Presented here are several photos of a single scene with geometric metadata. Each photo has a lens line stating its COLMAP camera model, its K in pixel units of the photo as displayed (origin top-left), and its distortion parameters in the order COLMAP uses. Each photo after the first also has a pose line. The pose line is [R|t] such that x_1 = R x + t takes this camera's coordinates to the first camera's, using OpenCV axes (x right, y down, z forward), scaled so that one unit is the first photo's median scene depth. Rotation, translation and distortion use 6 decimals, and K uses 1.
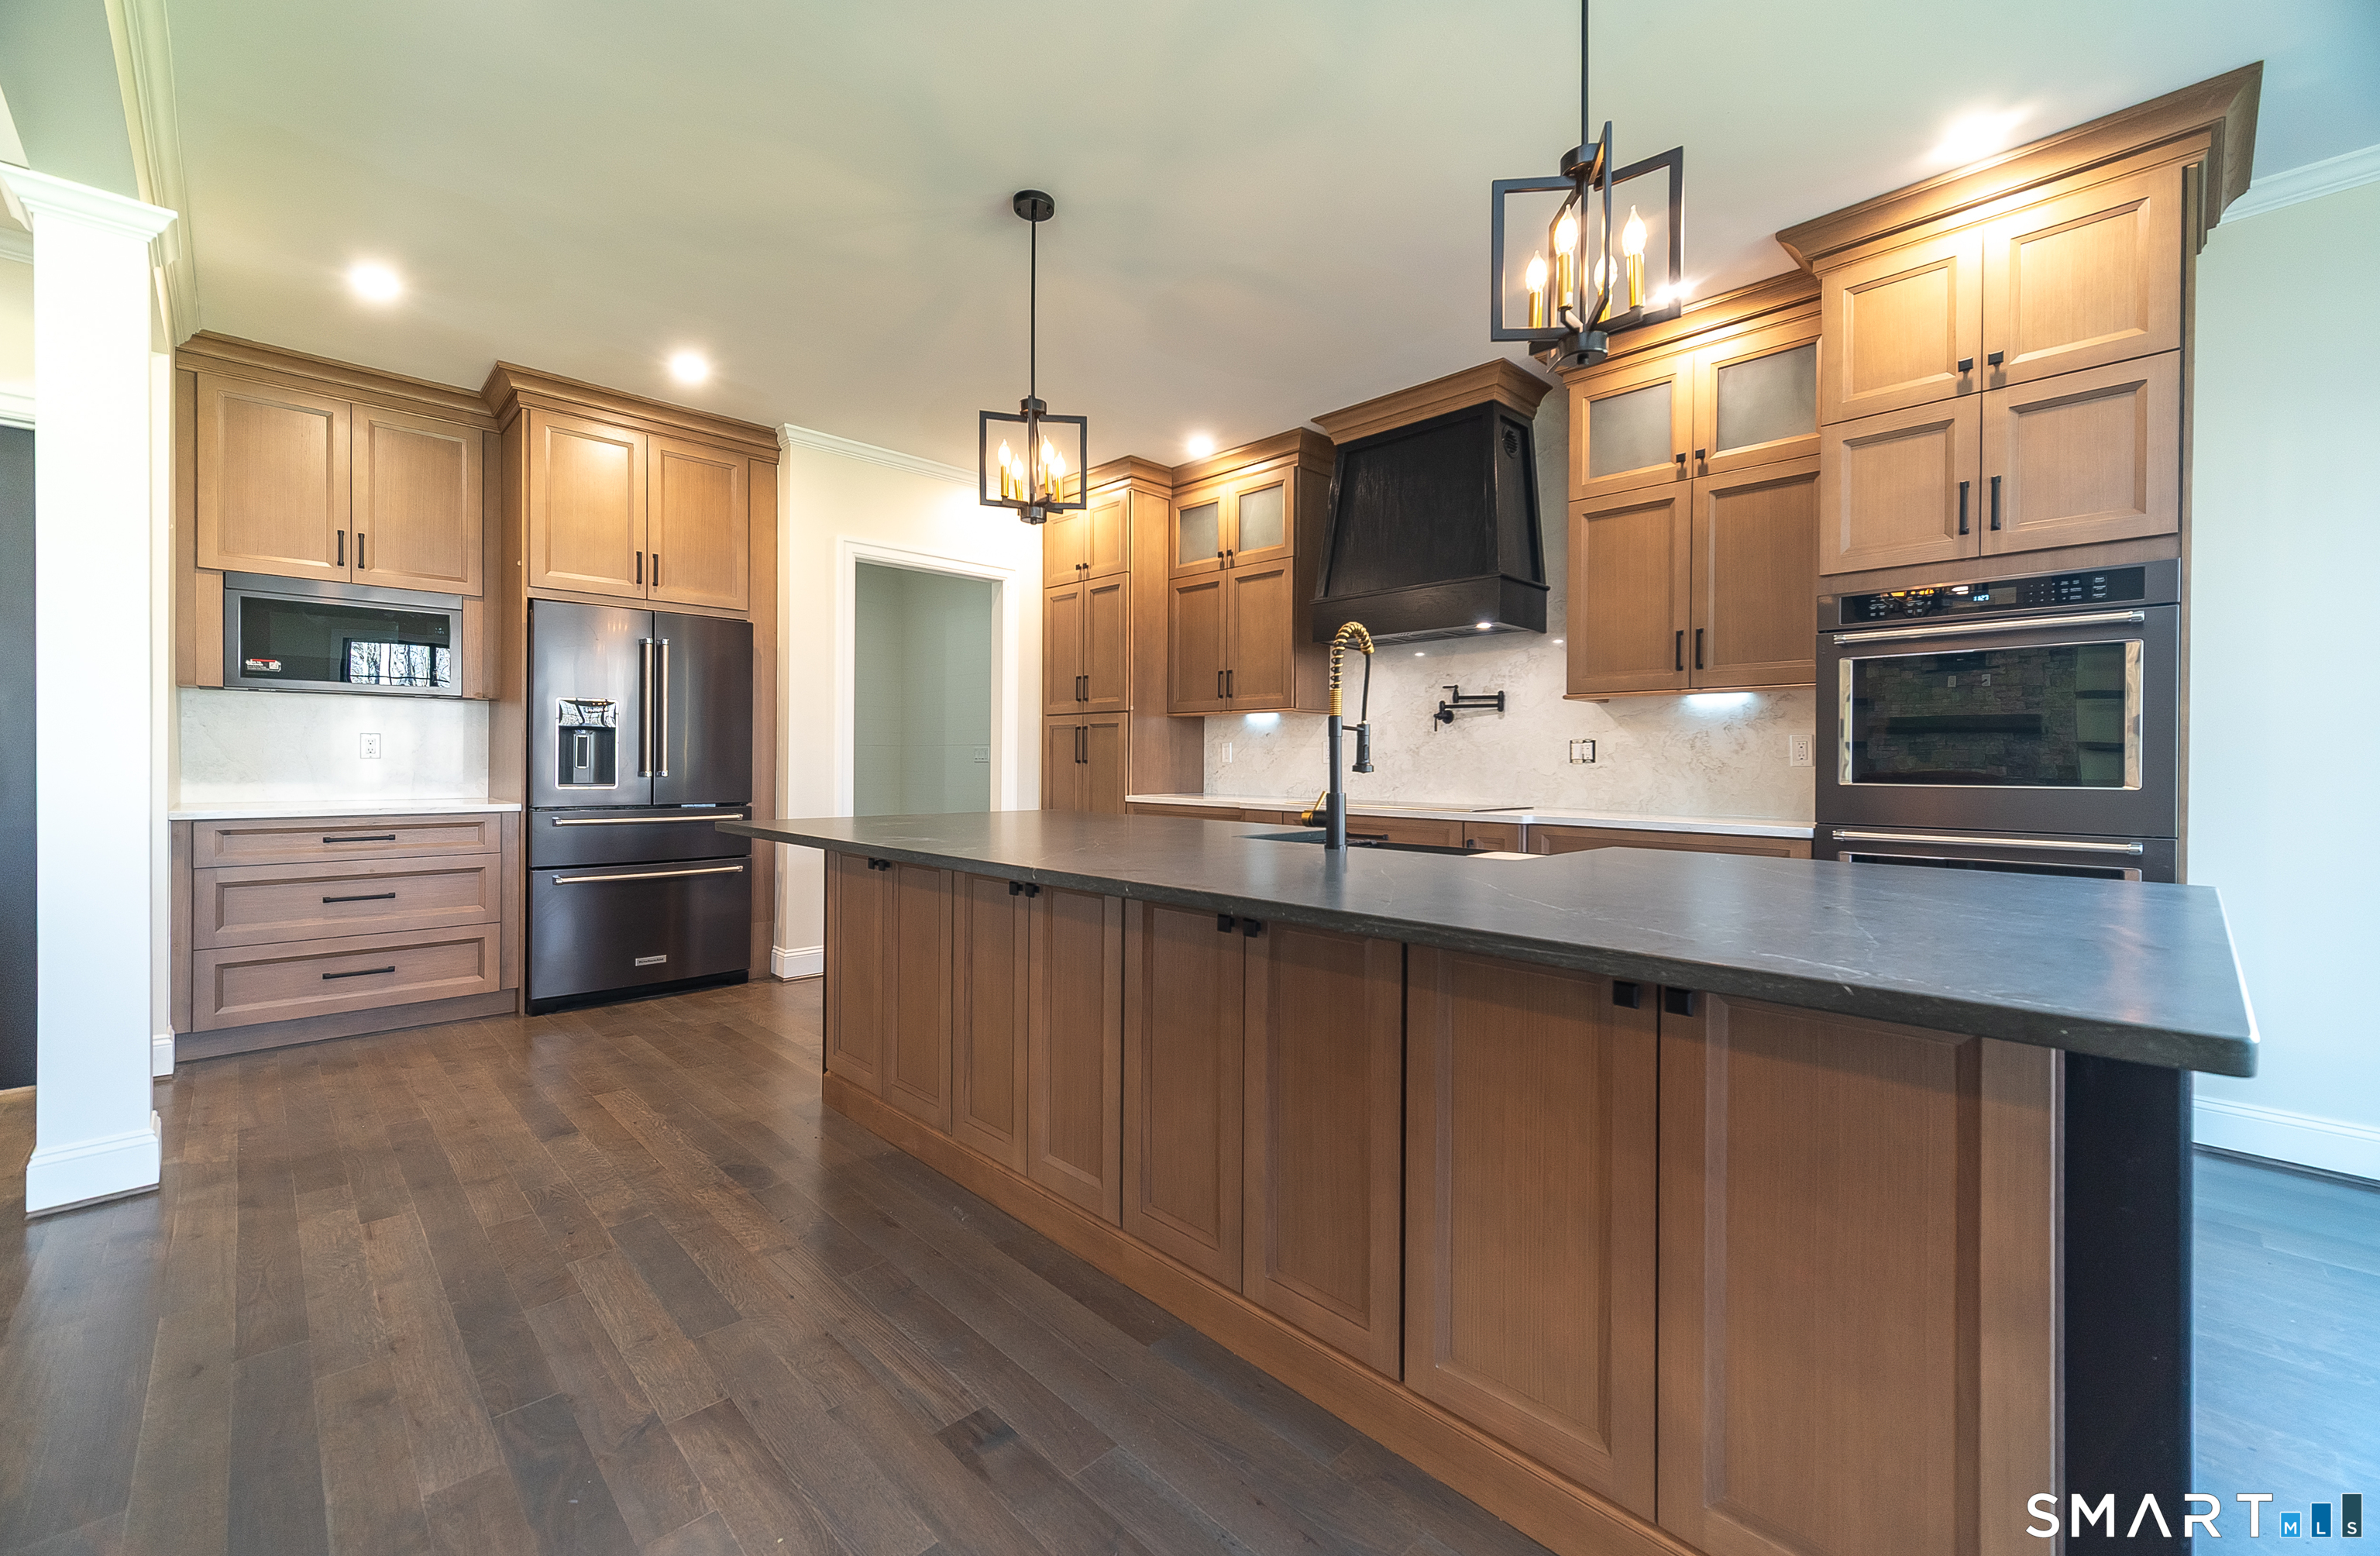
lens RADIAL K [[966.1, 0, 1186.3], [0, 966.1, 766.1], [0, 0, 1]] dist [0.017549, 0.000187]
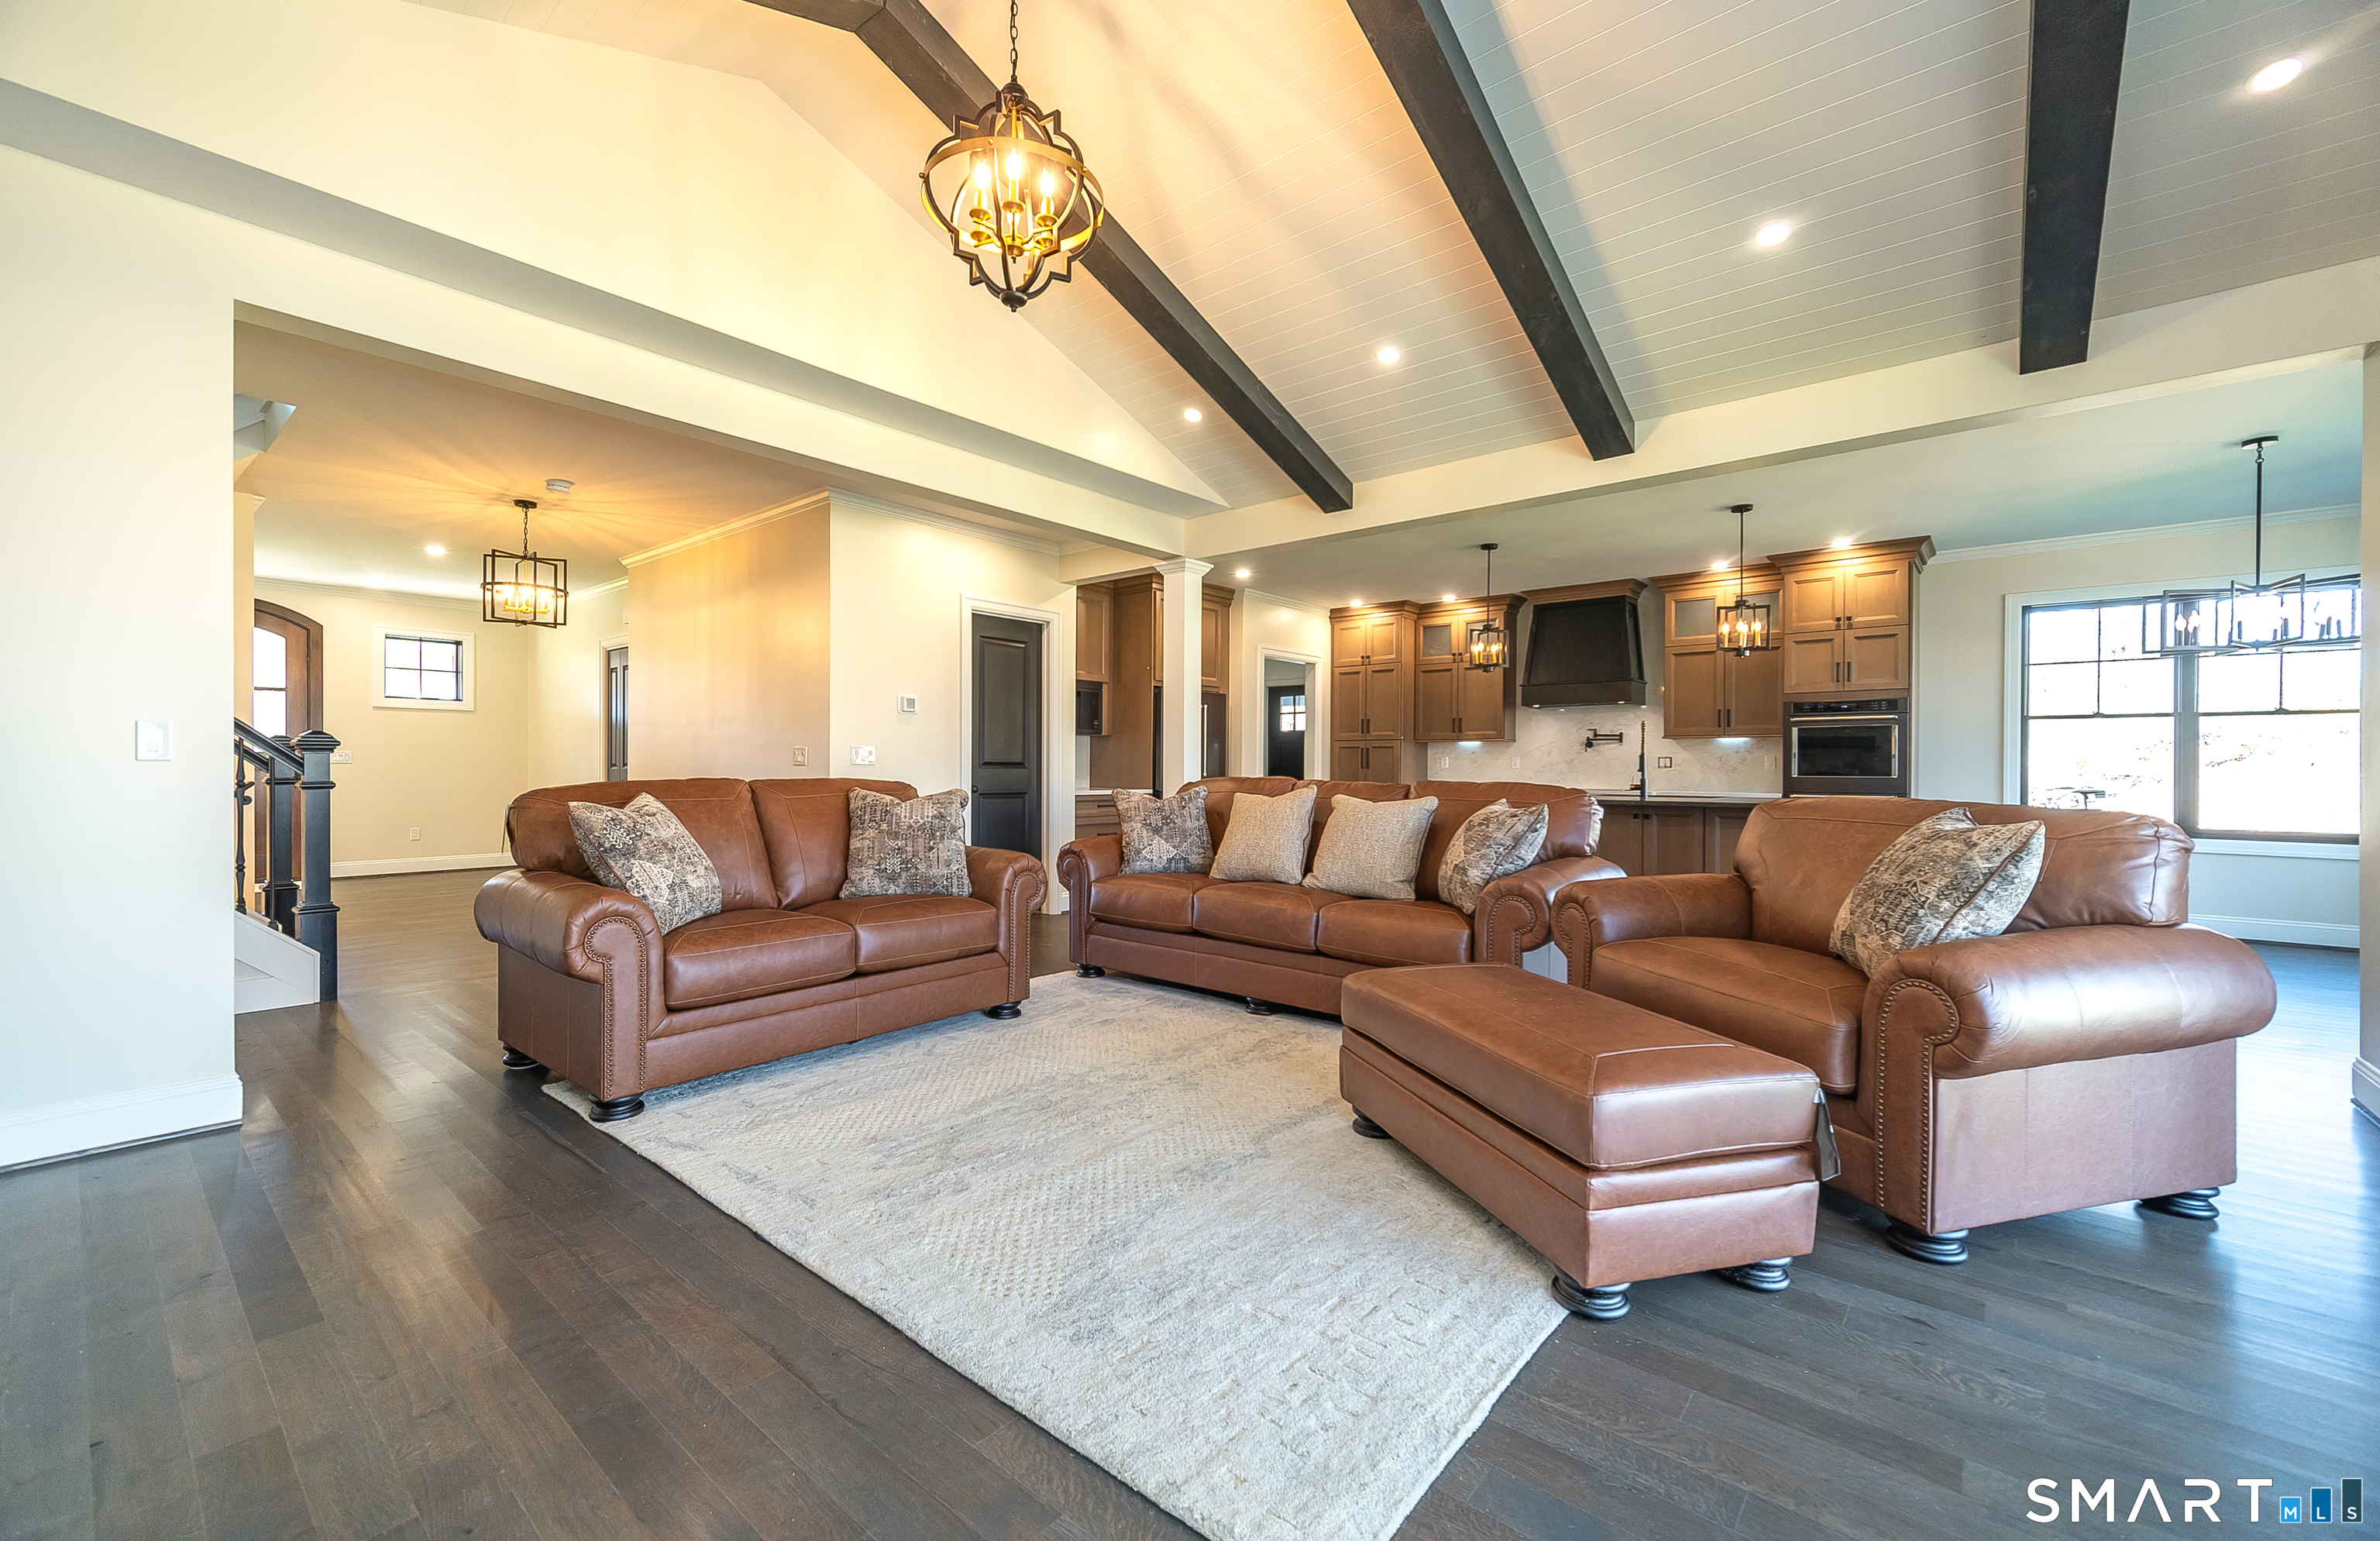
lens RADIAL K [[962.5, 0, 1175.6], [0, 962.5, 769.6], [0, 0, 1]] dist [0.014472, -0.000047]
pose [[0.996348, -0.001584, 0.085370, -0.865485], [0.001634, 0.999999, -0.000514, -0.000397], [-0.085370, 0.000652, 0.996349, -1.039639]]
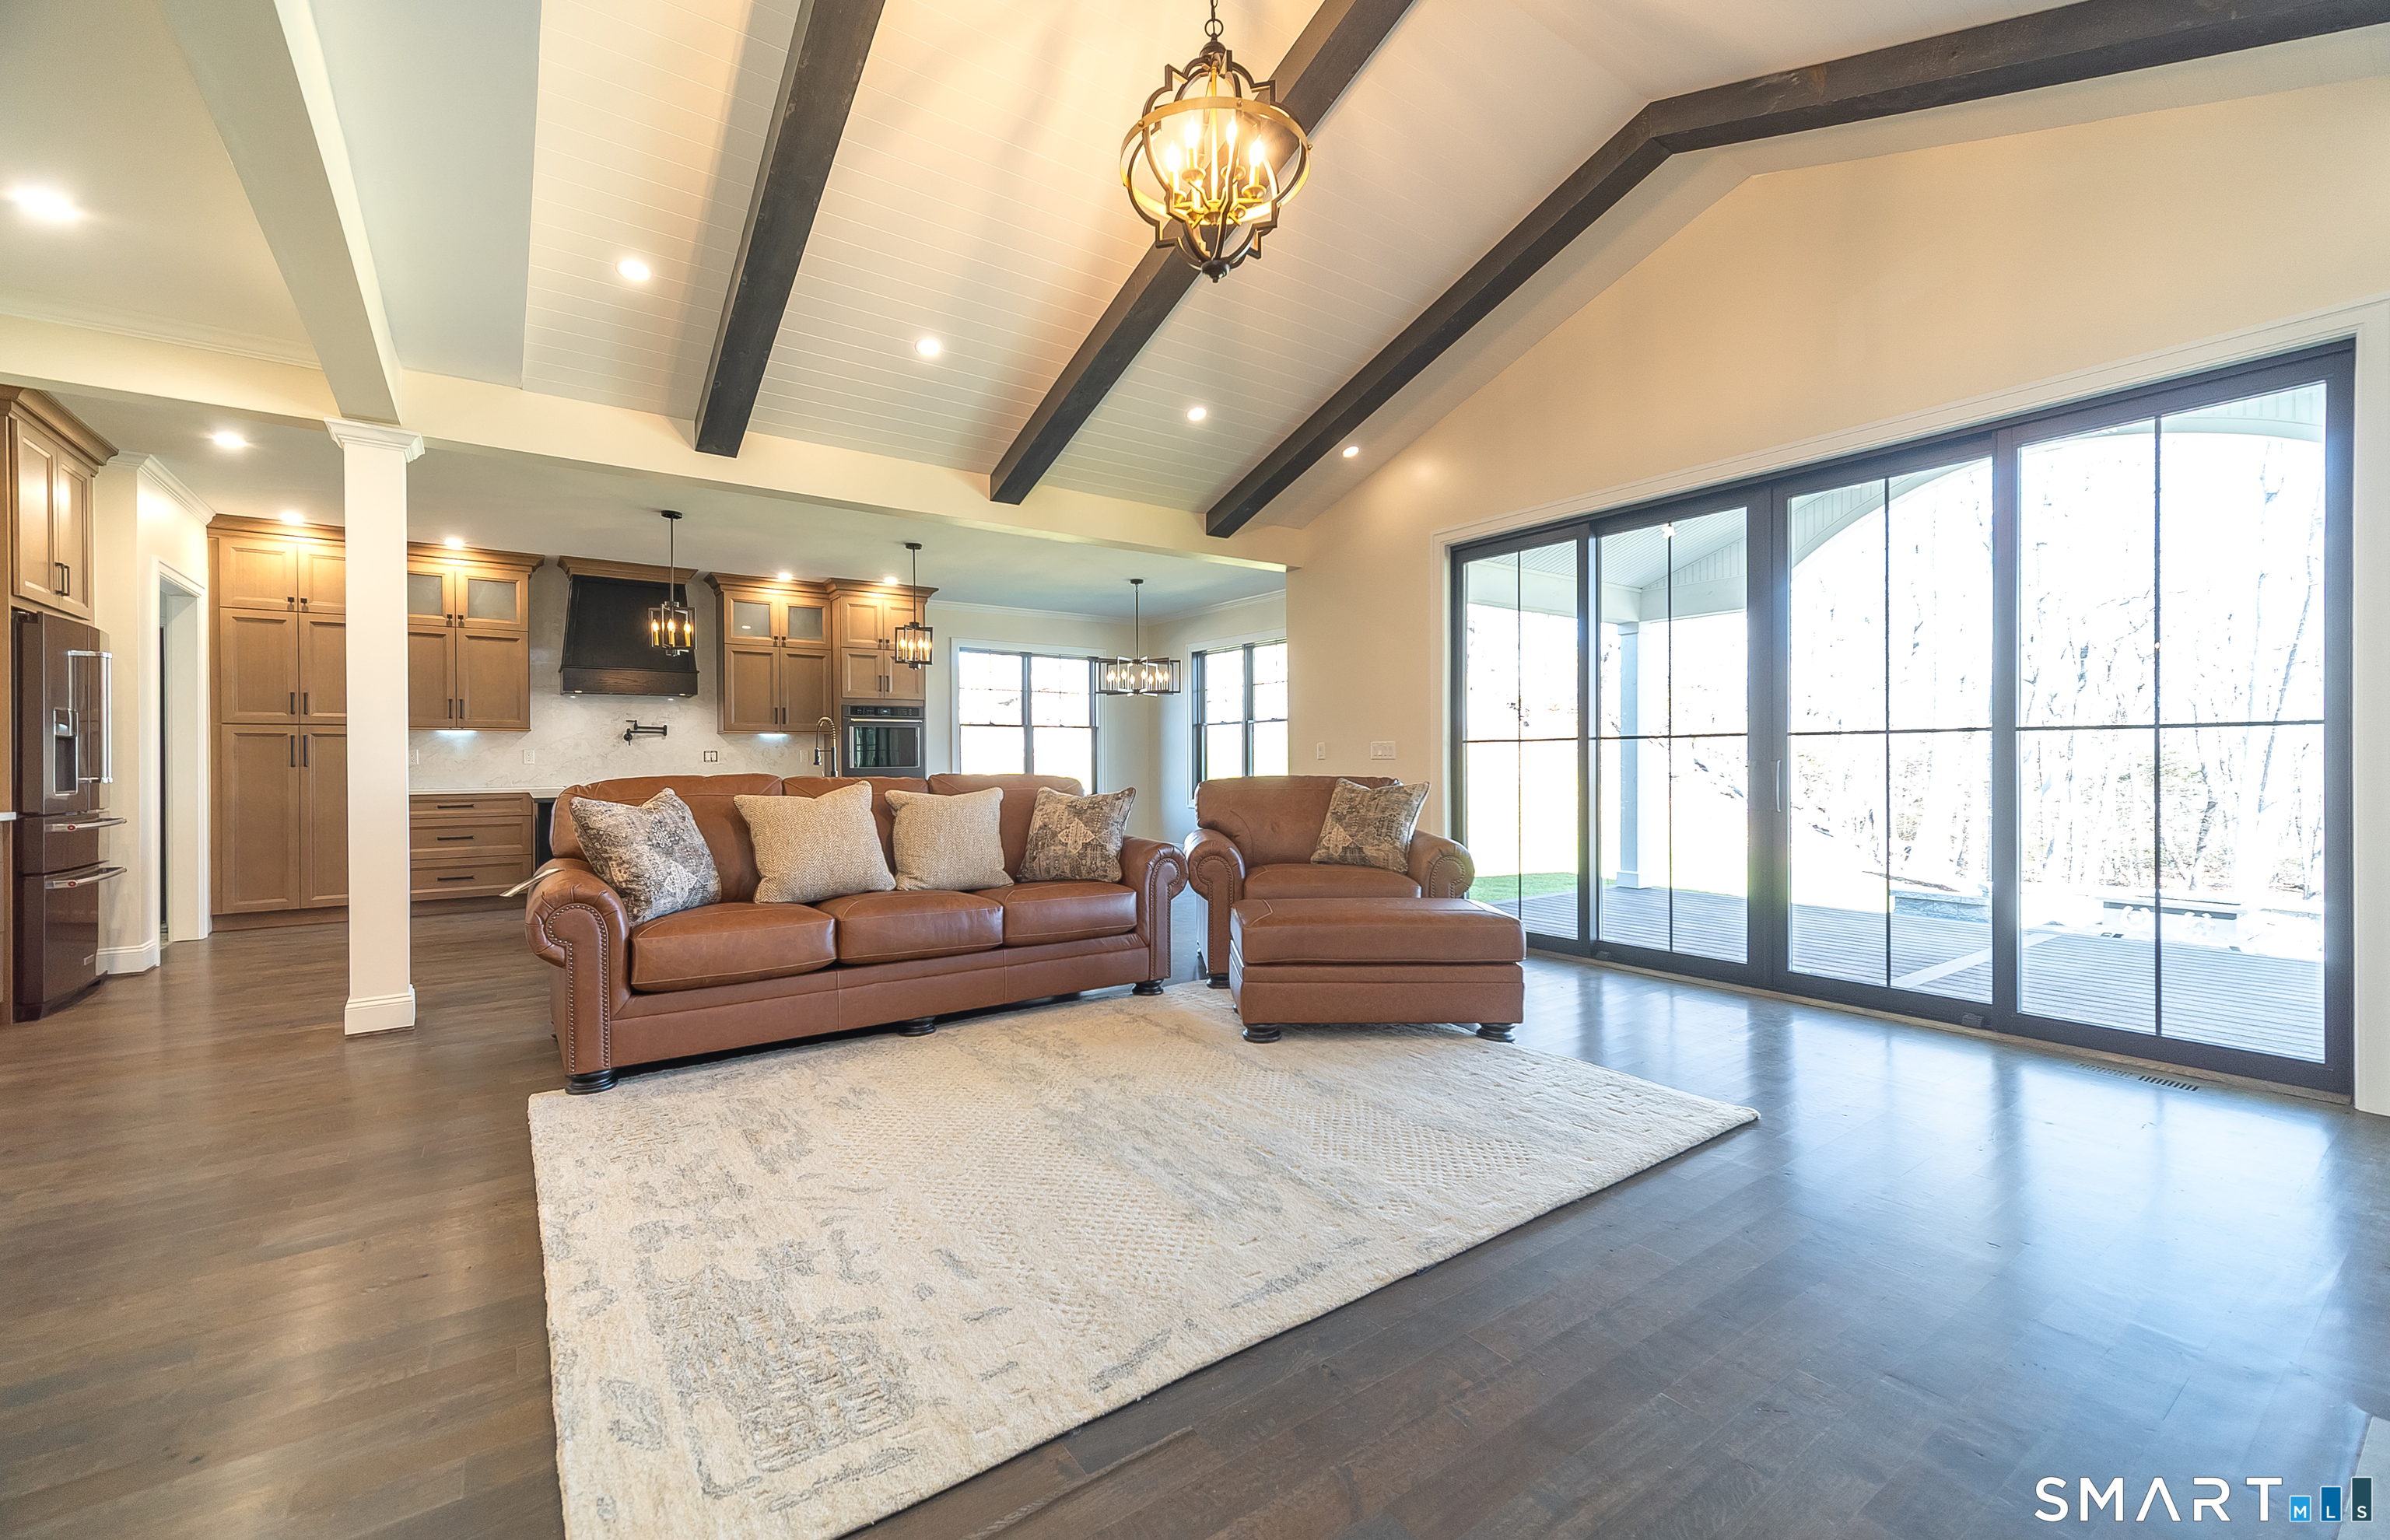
lens RADIAL K [[977.3, 0, 1198.1], [0, 977.3, 761.8], [0, 0, 1]] dist [0.011970, -0.000088]
pose [[0.145554, -0.008071, 0.989317, -1.635517], [0.010873, 0.999919, 0.006558, -0.006332], [-0.989290, 0.009802, 0.145630, -0.381136]]
